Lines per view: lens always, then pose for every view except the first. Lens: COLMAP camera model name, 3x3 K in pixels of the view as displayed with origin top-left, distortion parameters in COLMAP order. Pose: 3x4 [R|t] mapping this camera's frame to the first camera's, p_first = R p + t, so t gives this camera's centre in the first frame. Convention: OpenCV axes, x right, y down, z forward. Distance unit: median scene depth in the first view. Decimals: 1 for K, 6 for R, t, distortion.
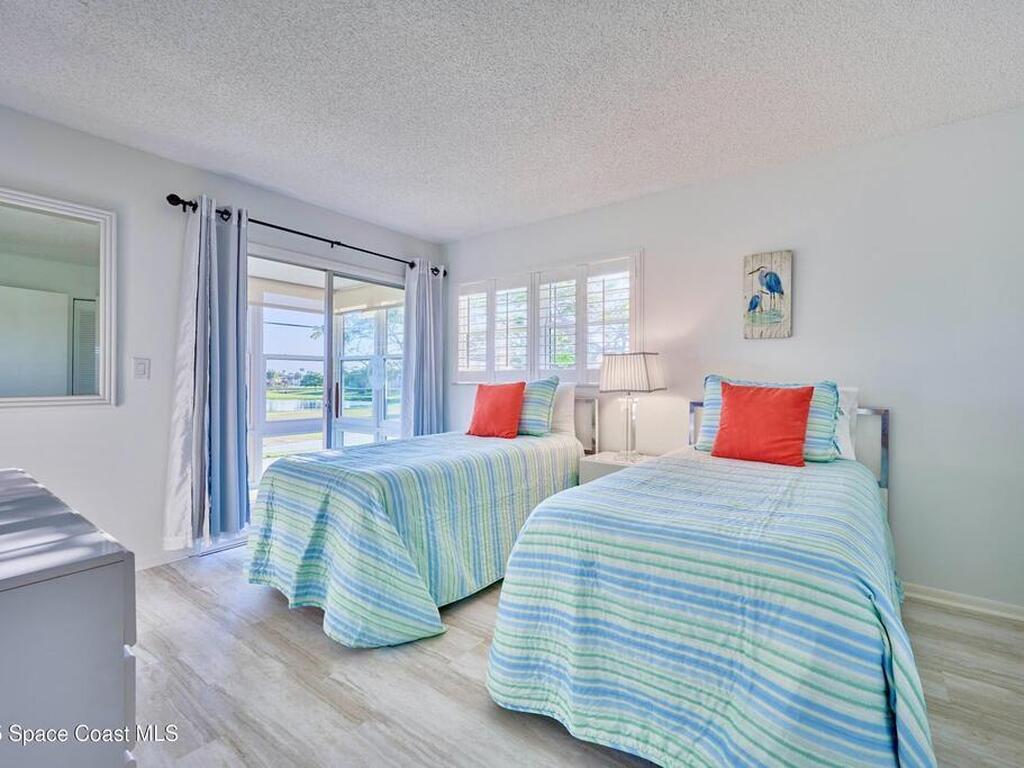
lens RADIAL K [[458.7, 0, 526.6], [0, 458.7, 394.7], [0, 0, 1]] dist [-0.001017, -0.000404]
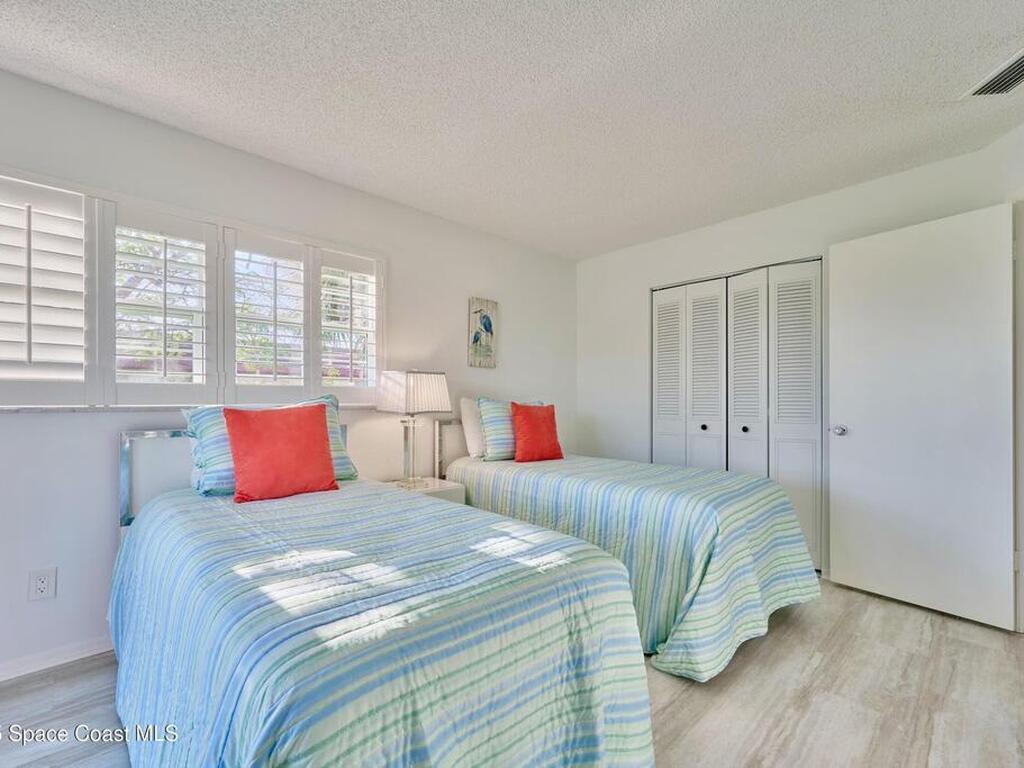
lens RADIAL K [[458.7, 0, 526.6], [0, 458.7, 394.7], [0, 0, 1]] dist [-0.001017, -0.000404]
pose [[0.169585, 0.007654, 0.985486, -0.689251], [0.027189, 0.999553, -0.012442, -0.028355], [-0.985140, 0.028905, 0.169301, 0.667230]]
